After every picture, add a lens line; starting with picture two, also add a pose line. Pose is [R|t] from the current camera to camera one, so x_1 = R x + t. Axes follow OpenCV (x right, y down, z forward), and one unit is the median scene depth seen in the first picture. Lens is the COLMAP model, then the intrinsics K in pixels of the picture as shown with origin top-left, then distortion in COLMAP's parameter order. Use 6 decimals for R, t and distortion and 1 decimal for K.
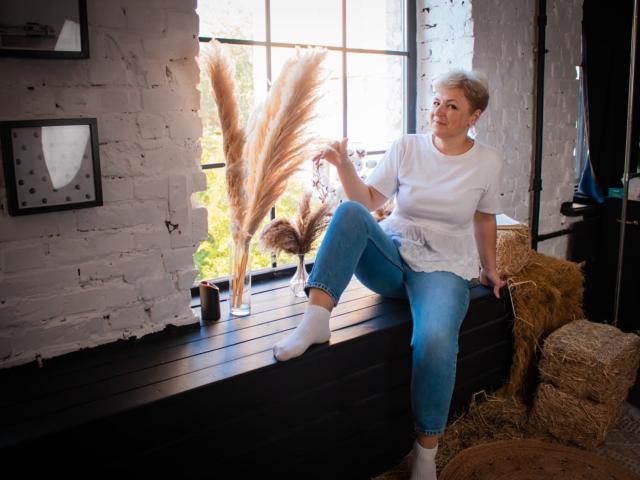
lens RADIAL K [[774.1, 0, 326.2], [0, 774.1, 242.7], [0, 0, 1]] dist [-0.117937, 0.000000]
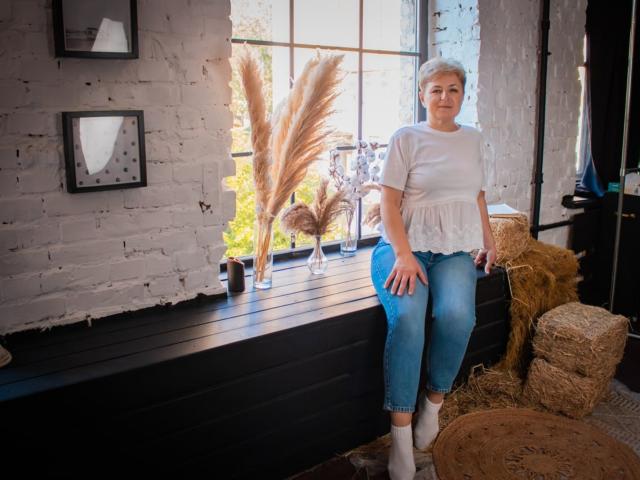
lens RADIAL K [[774.1, 0, 315.0], [0, 774.1, 242.4], [0, 0, 1]] dist [-0.117937, 0.000000]
pose [[0.999207, 0.019191, -0.034894, 0.002216], [-0.018936, 0.999792, 0.007639, 0.016537], [0.035033, -0.006972, 0.999362, -0.110716]]
